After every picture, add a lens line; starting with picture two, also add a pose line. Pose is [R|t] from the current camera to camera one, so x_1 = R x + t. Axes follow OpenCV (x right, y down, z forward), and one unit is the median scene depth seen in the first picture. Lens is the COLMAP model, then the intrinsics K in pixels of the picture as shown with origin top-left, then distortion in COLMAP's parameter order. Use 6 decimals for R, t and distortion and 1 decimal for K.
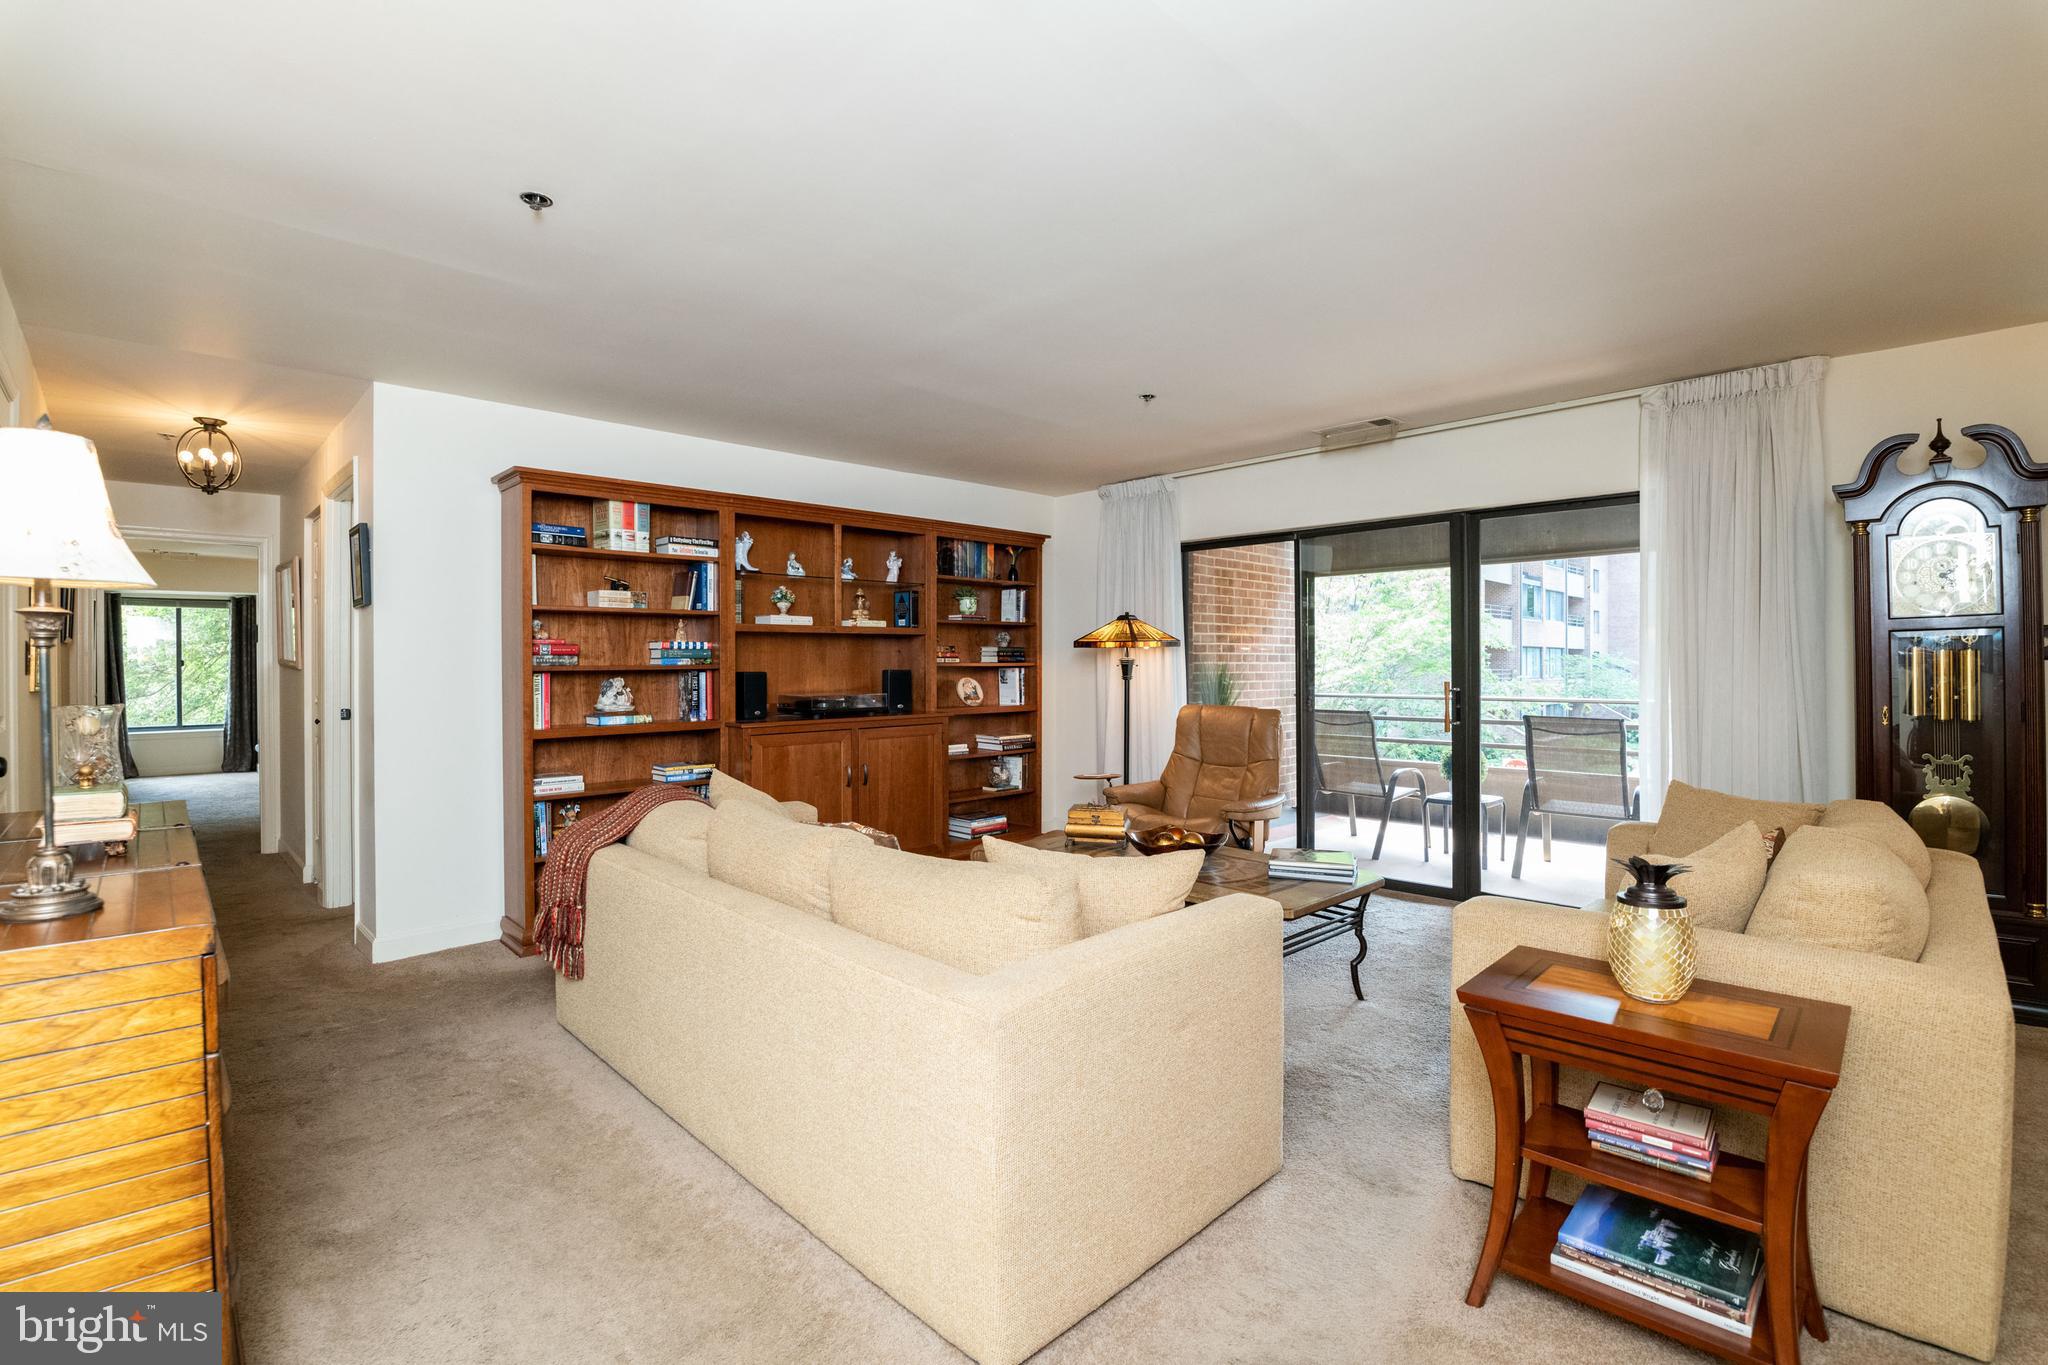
lens RADIAL K [[907.5, 0, 1033.3], [0, 907.5, 666.6], [0, 0, 1]] dist [-0.002114, -0.000945]
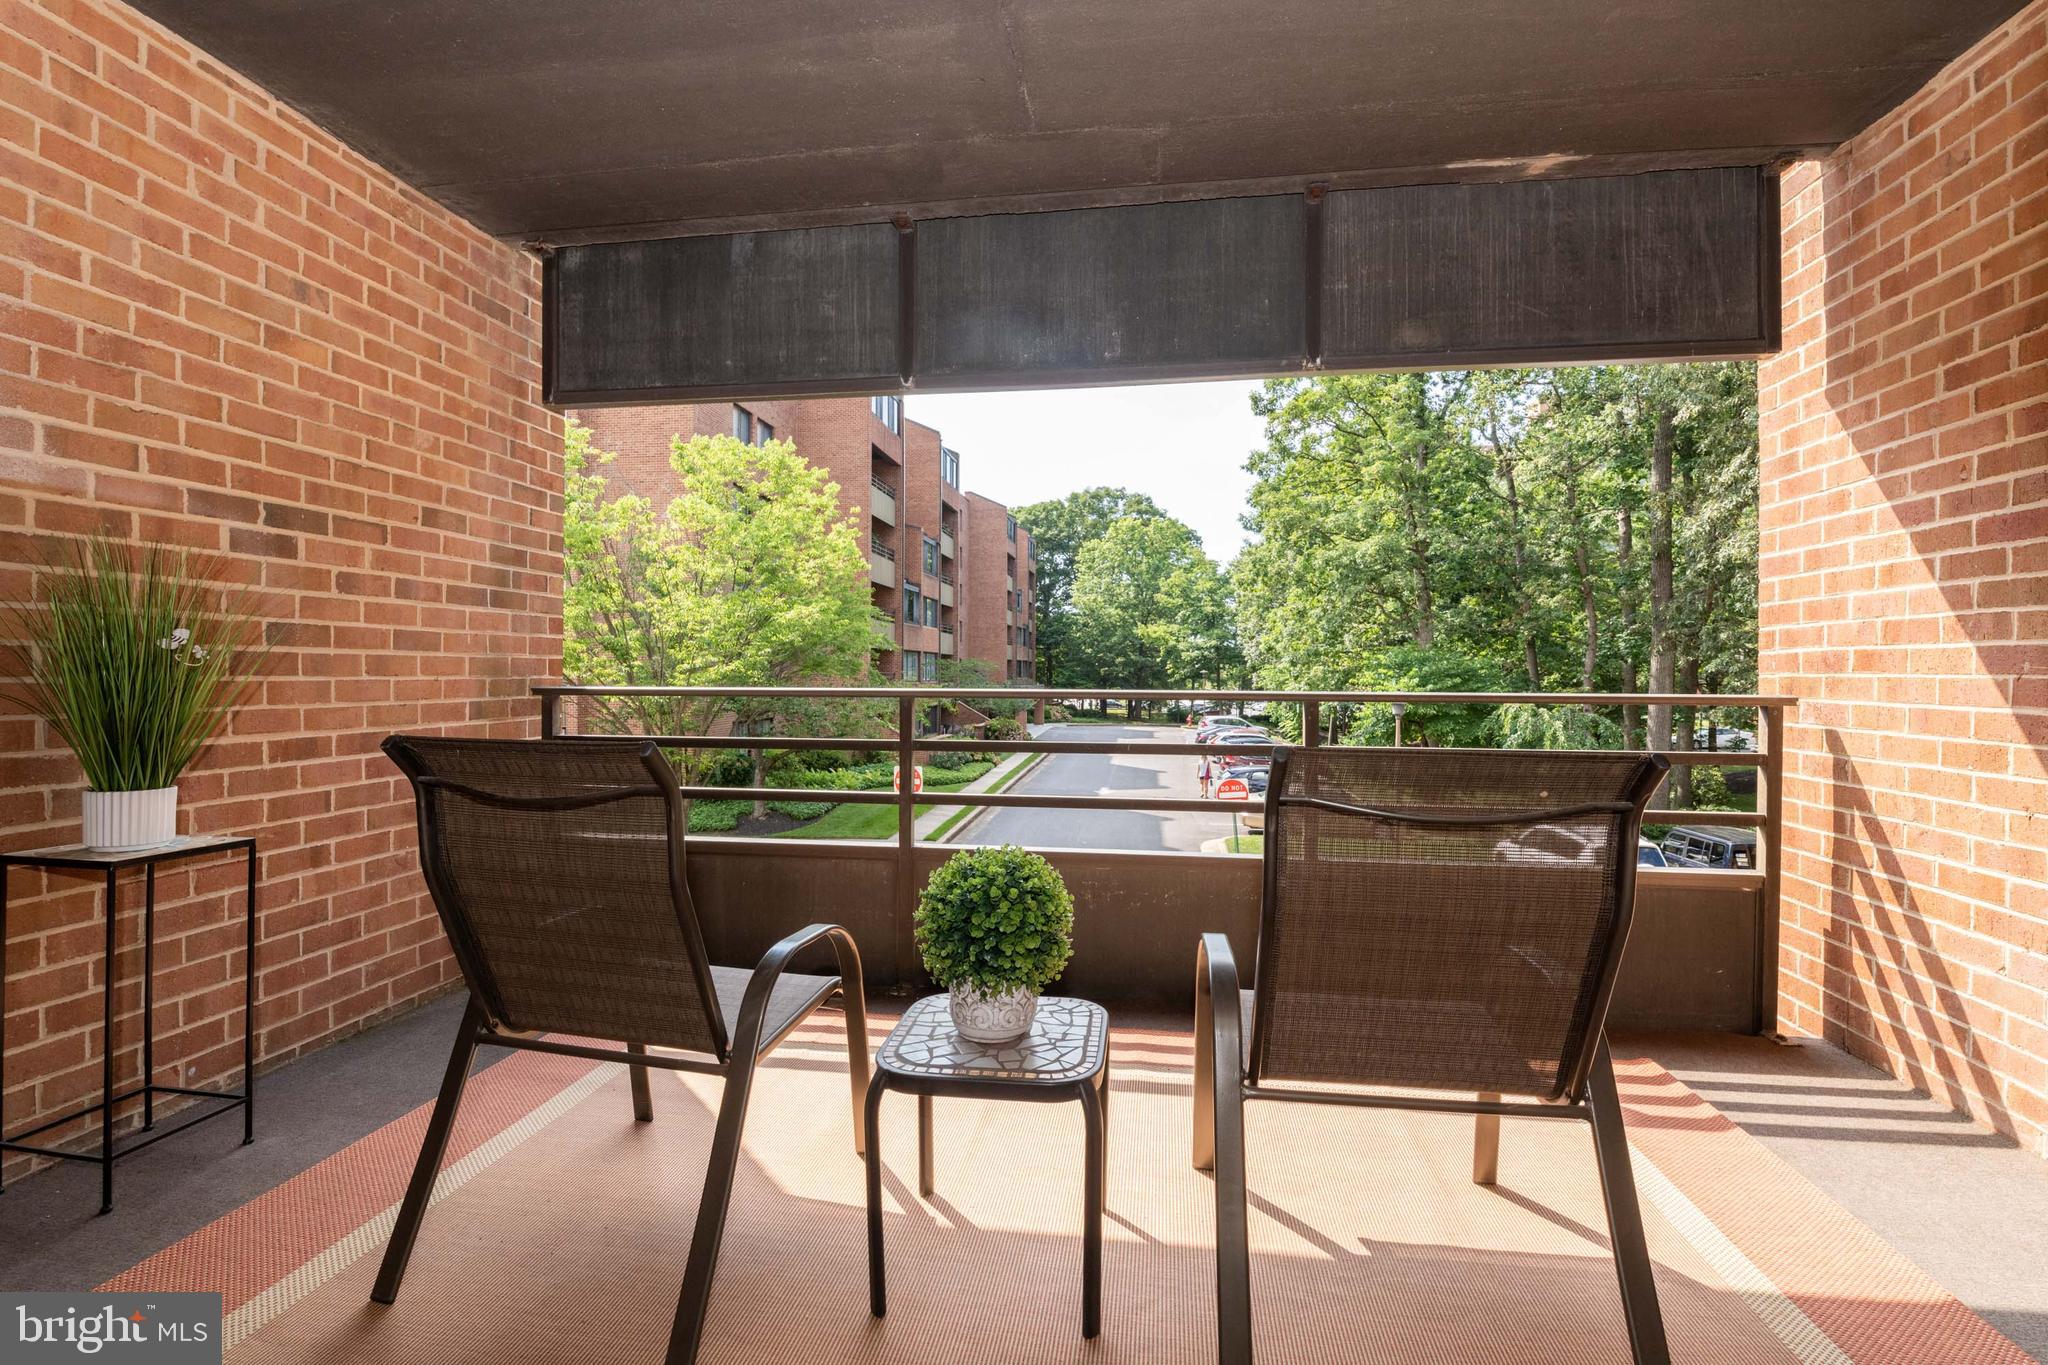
lens RADIAL K [[907.5, 0, 1033.3], [0, 907.5, 666.6], [0, 0, 1]] dist [-0.002114, -0.000945]
pose [[0.797373, 0.009954, 0.603404, 0.095173], [-0.006021, 0.999945, -0.008540, 0.009547], [-0.603457, 0.003177, 0.797390, 0.233574]]
